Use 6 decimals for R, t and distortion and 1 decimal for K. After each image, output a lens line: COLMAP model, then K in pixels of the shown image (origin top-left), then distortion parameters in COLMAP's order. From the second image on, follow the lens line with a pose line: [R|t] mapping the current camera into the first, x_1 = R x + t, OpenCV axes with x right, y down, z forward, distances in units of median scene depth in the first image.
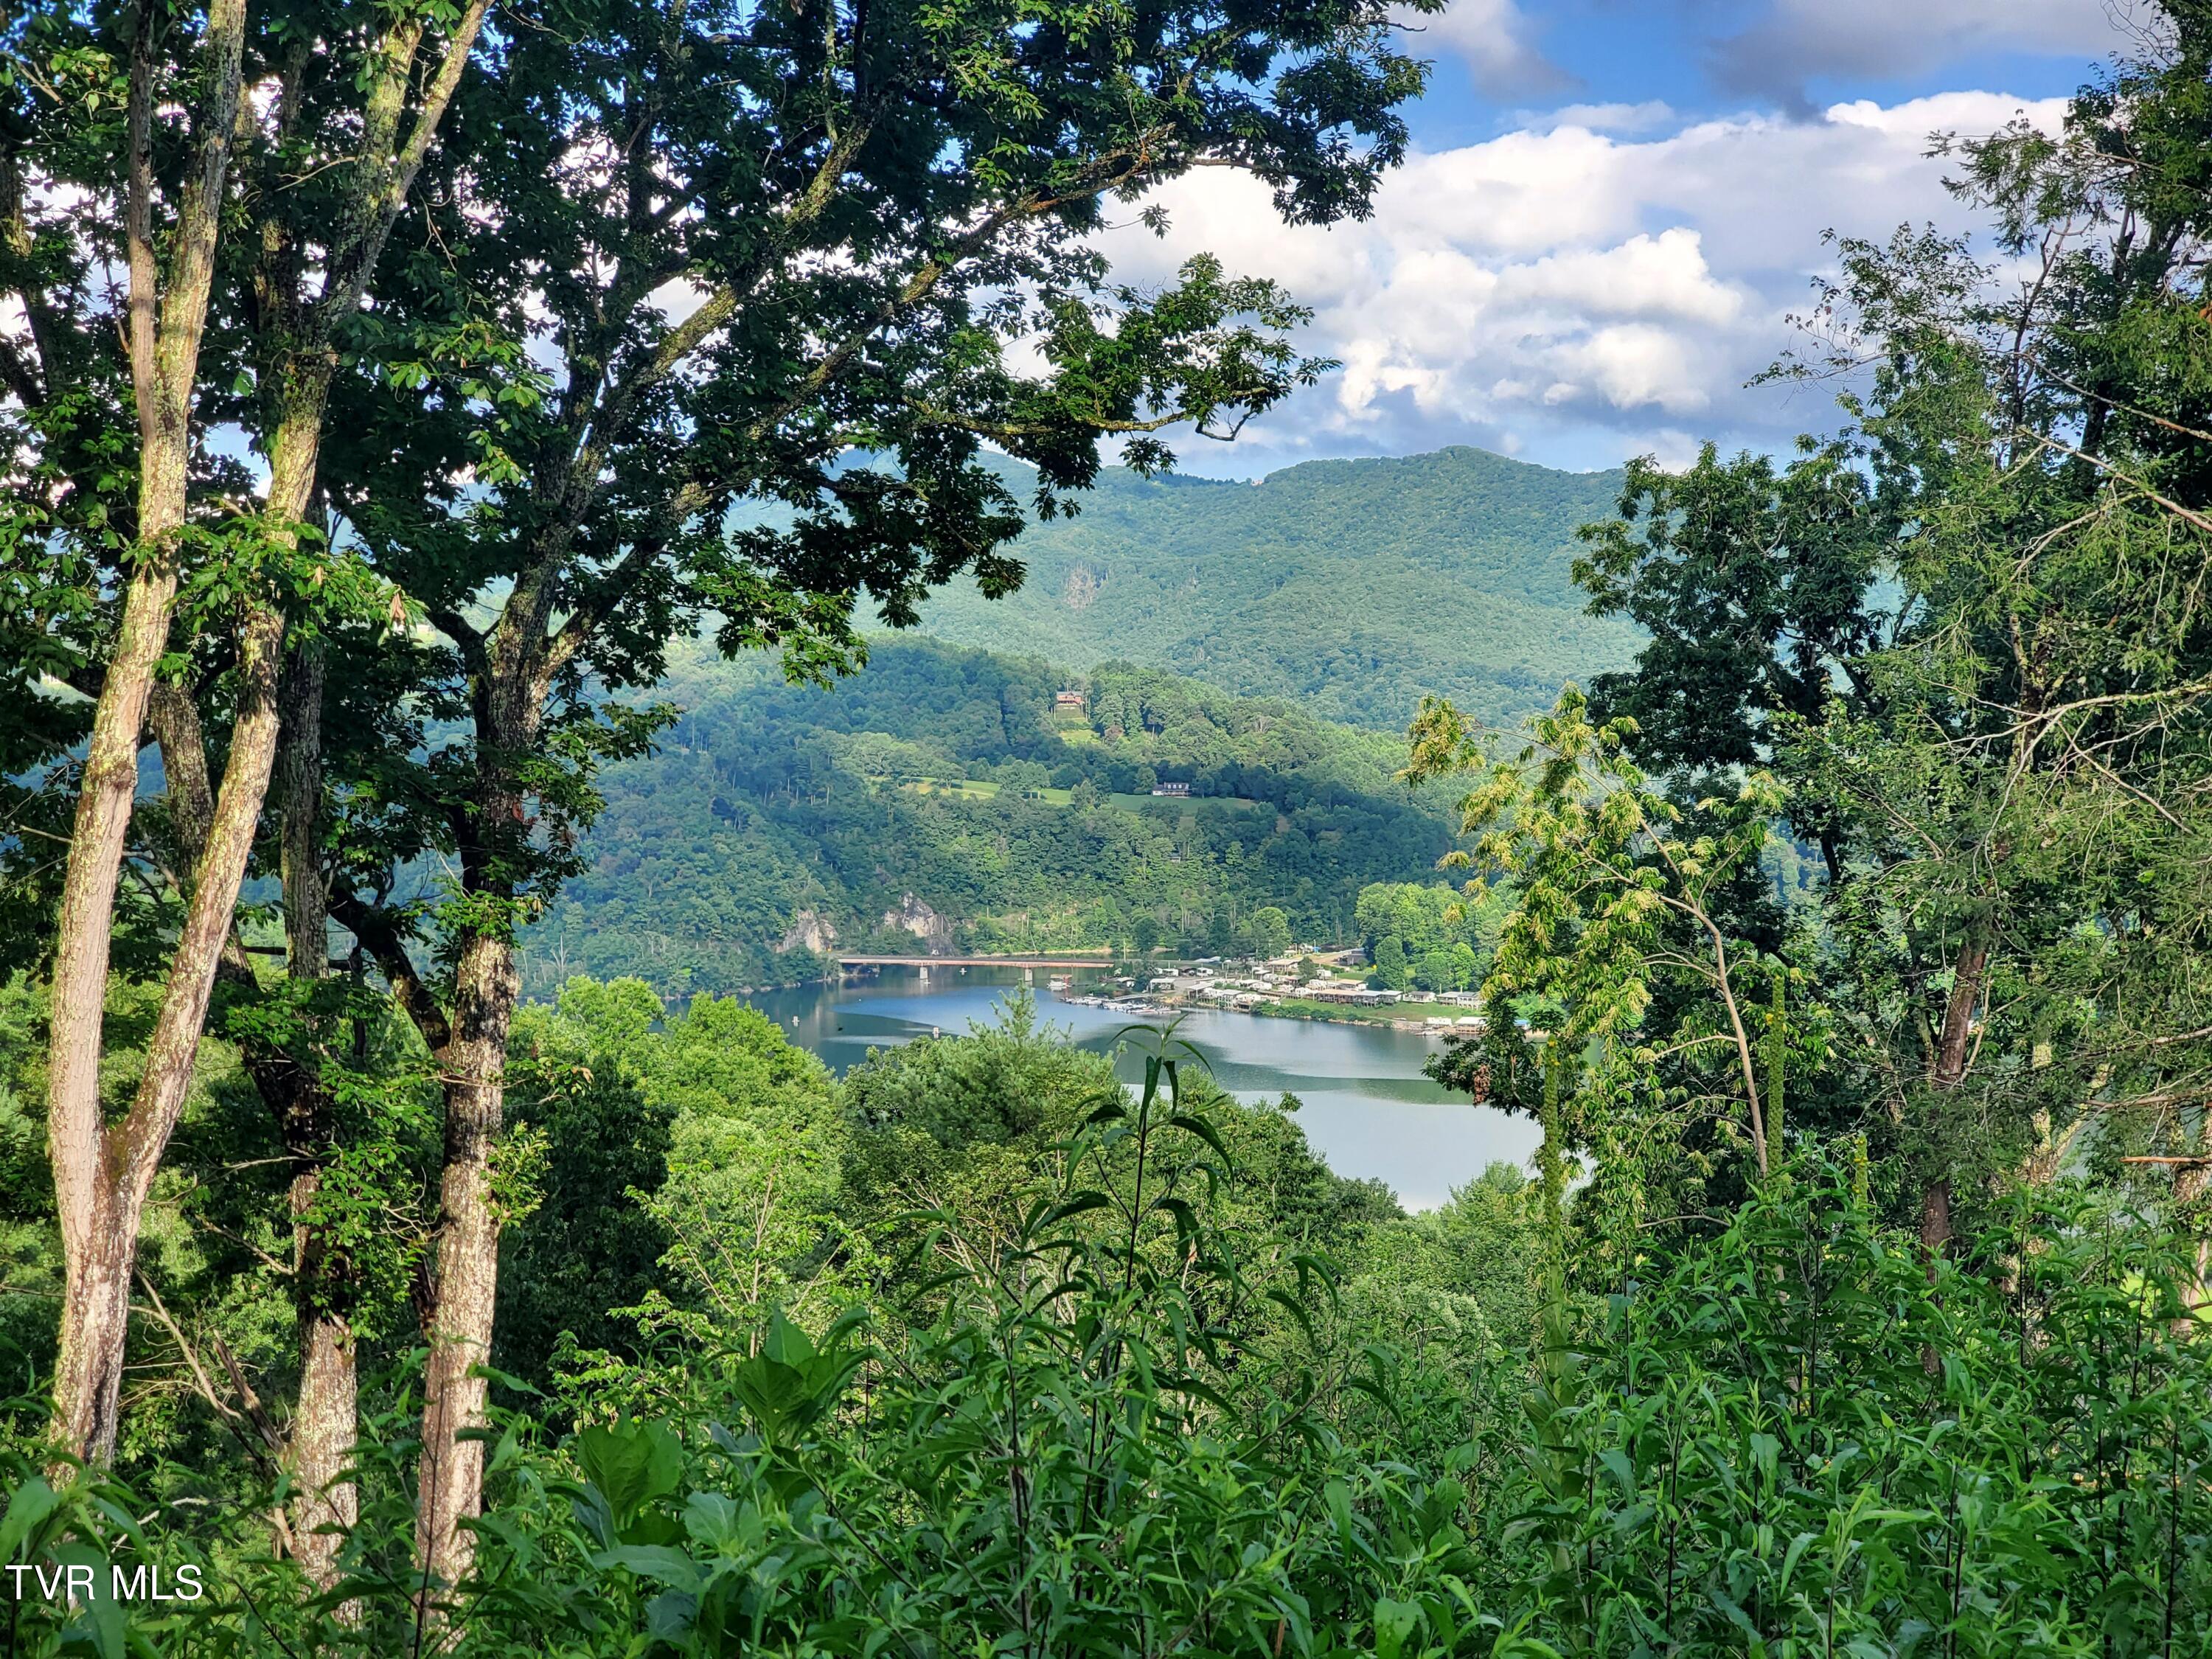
lens RADIAL K [[3260.0, 0, 1128.2], [0, 3260.0, 863.1], [0, 0, 1]] dist [0.098111, 0.059686]
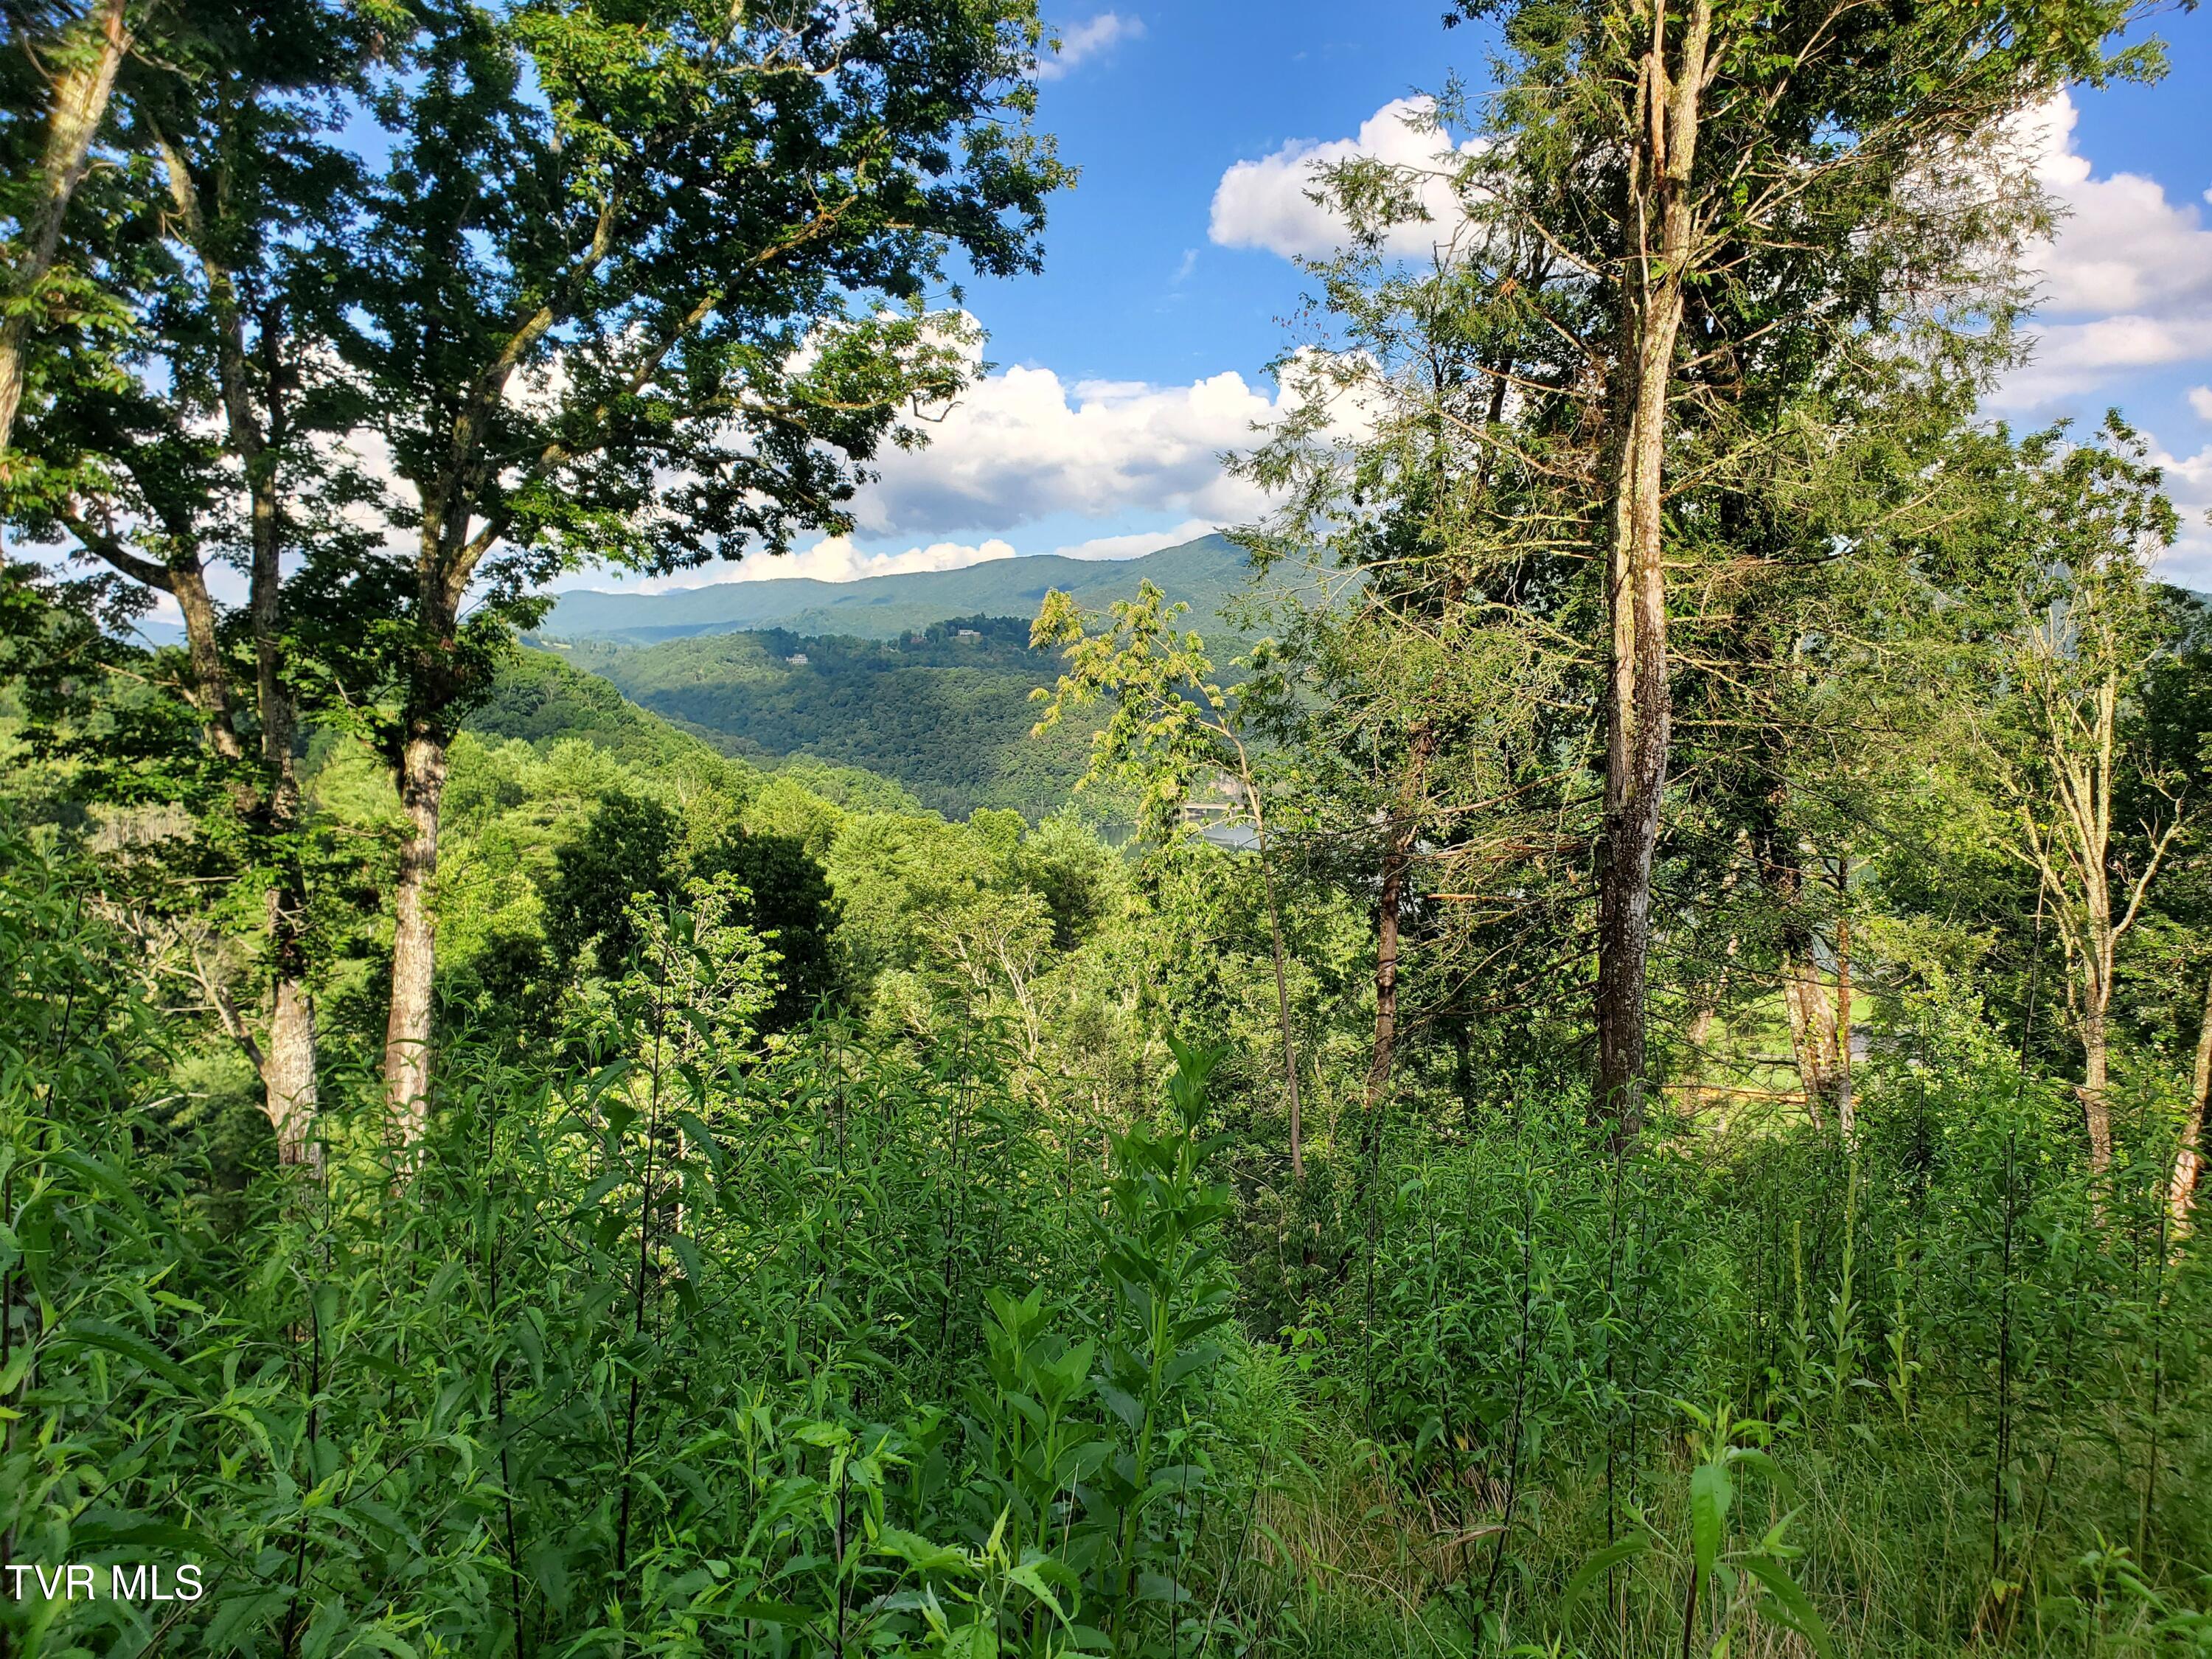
lens RADIAL K [[1699.6, 0, 1148.2], [0, 1699.6, 820.3], [0, 0, 1]] dist [0.042209, -0.001274]
pose [[0.991100, 0.009137, -0.132803, 0.236835], [-0.004432, 0.999353, 0.035683, 0.027601], [0.133043, -0.034777, 0.990500, 0.224381]]
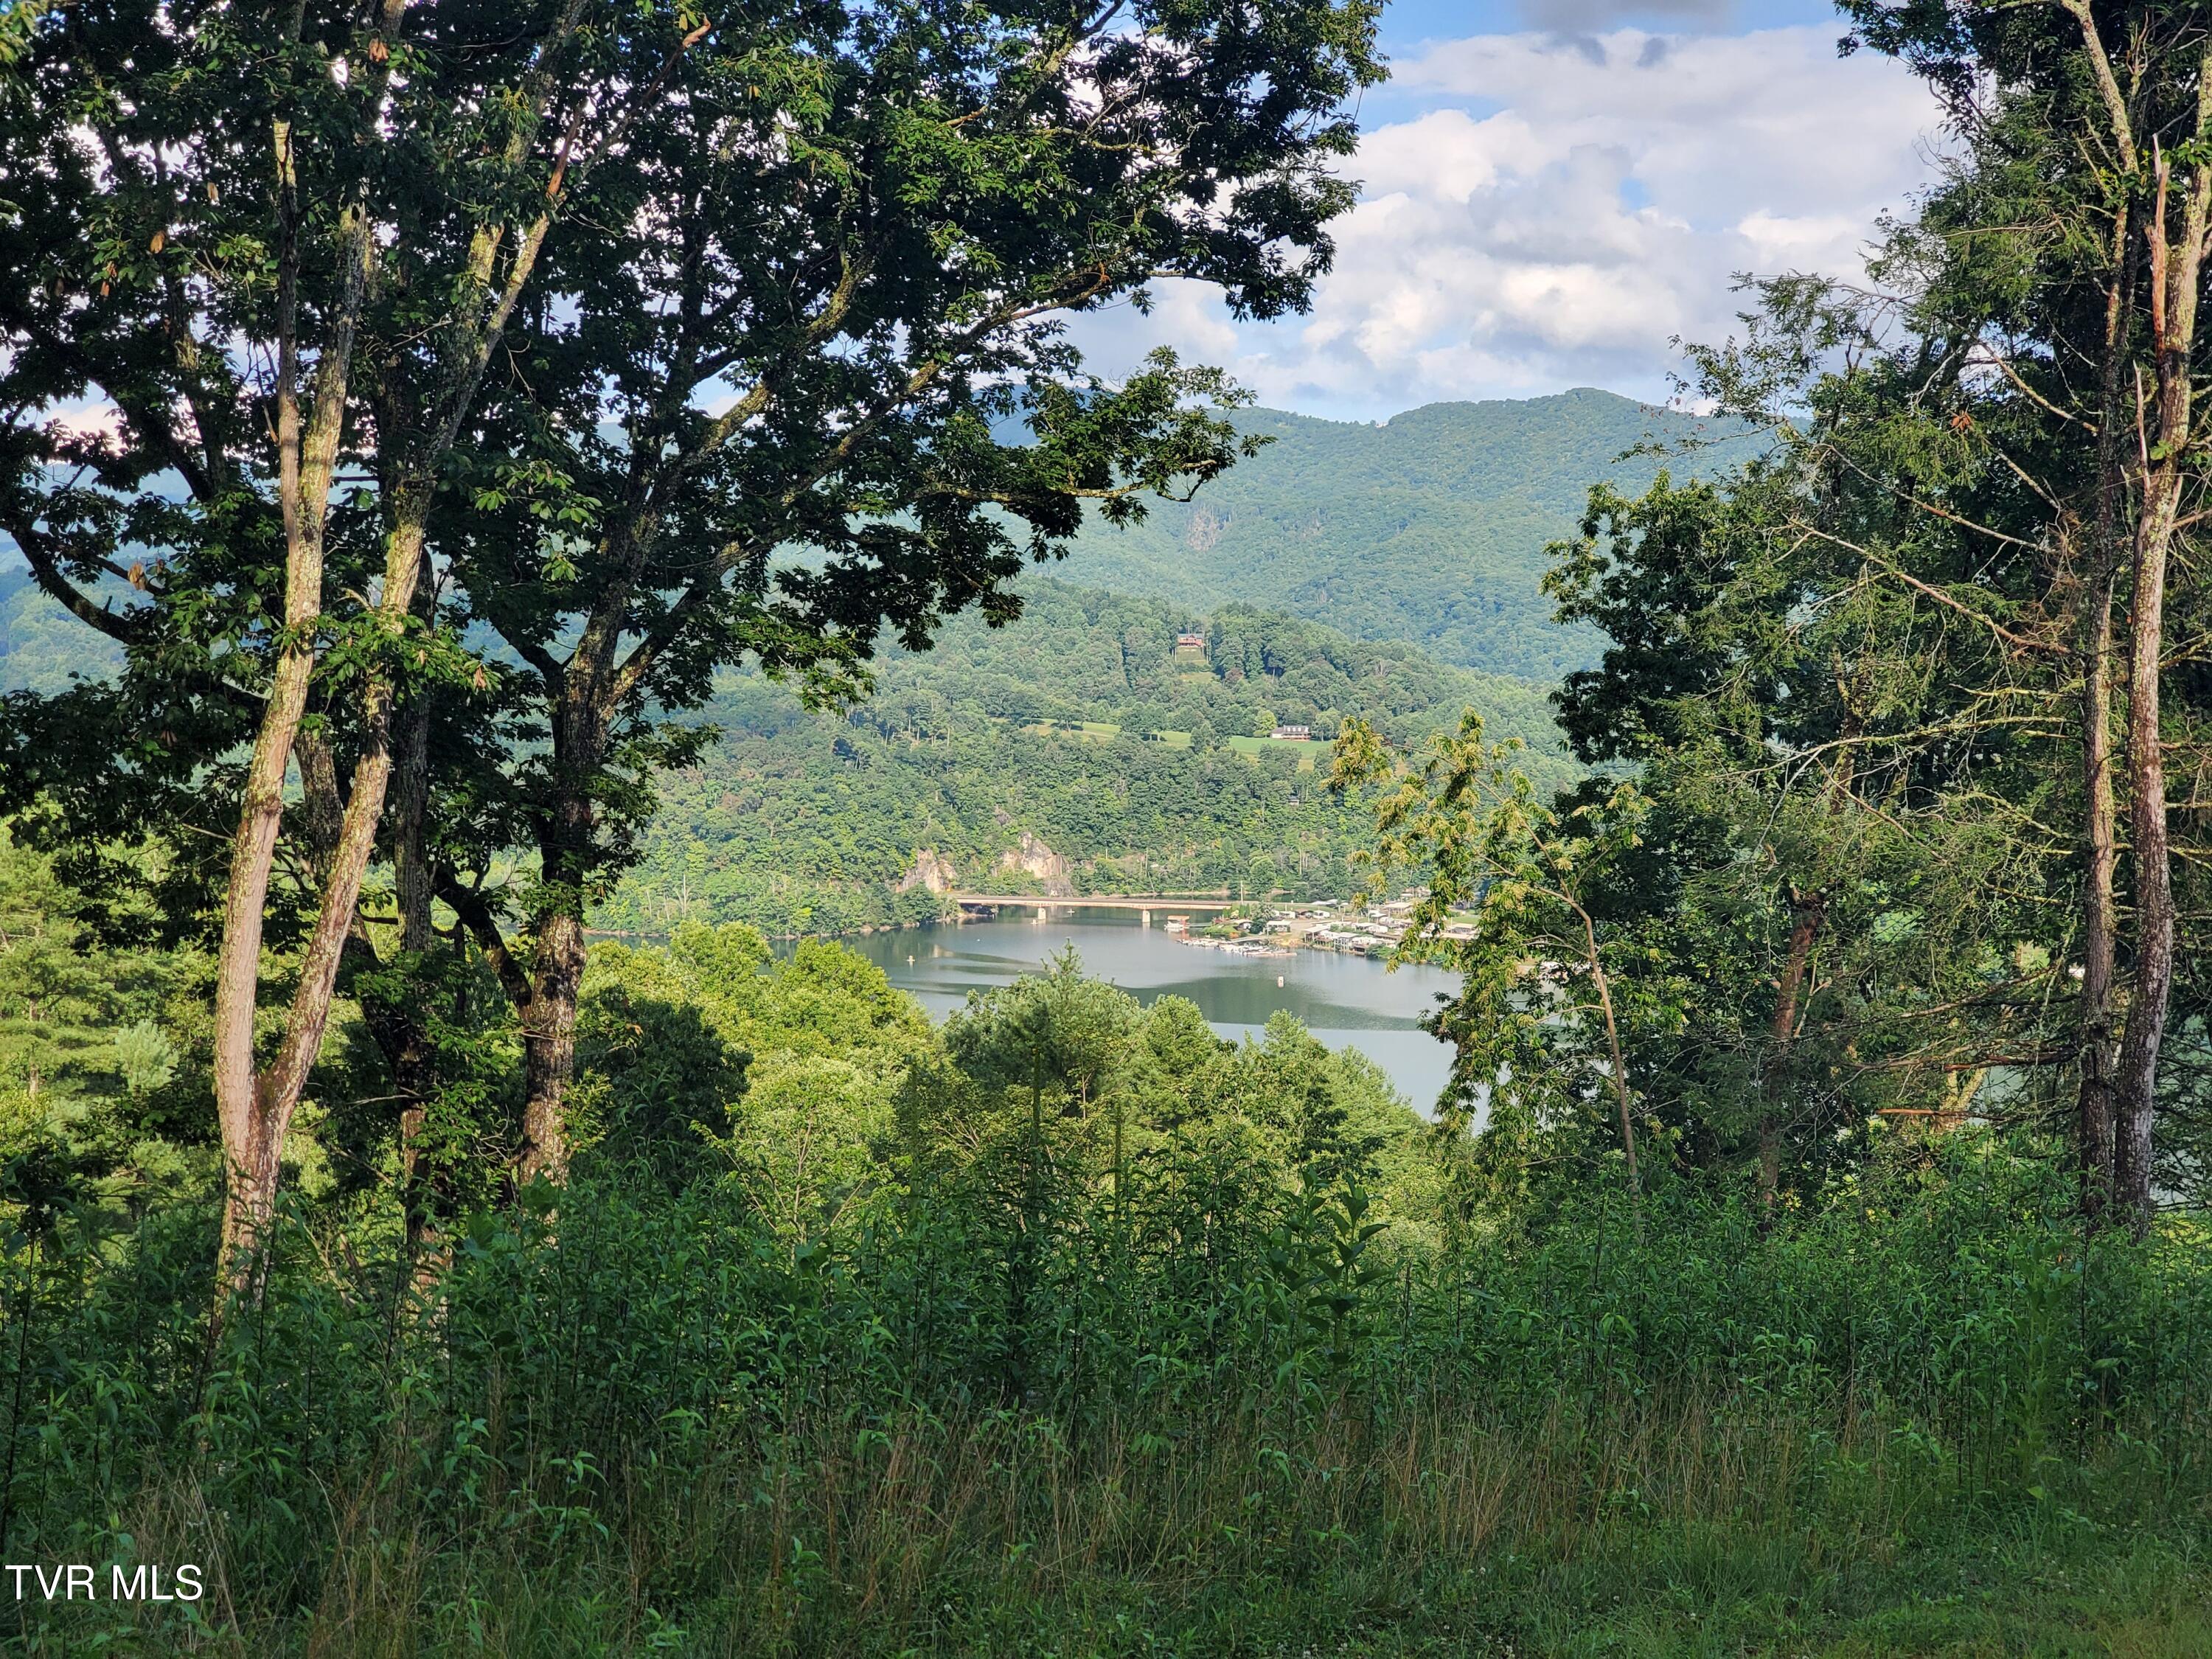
lens RADIAL K [[3317.2, 0, 1148.8], [0, 3317.2, 840.2], [0, 0, 1]] dist [-0.045667, 1.322698]
pose [[0.999346, 0.007013, -0.035467, 0.061720], [-0.006566, 0.999898, 0.012700, -0.021257], [0.035552, -0.012459, 0.999290, -0.212864]]
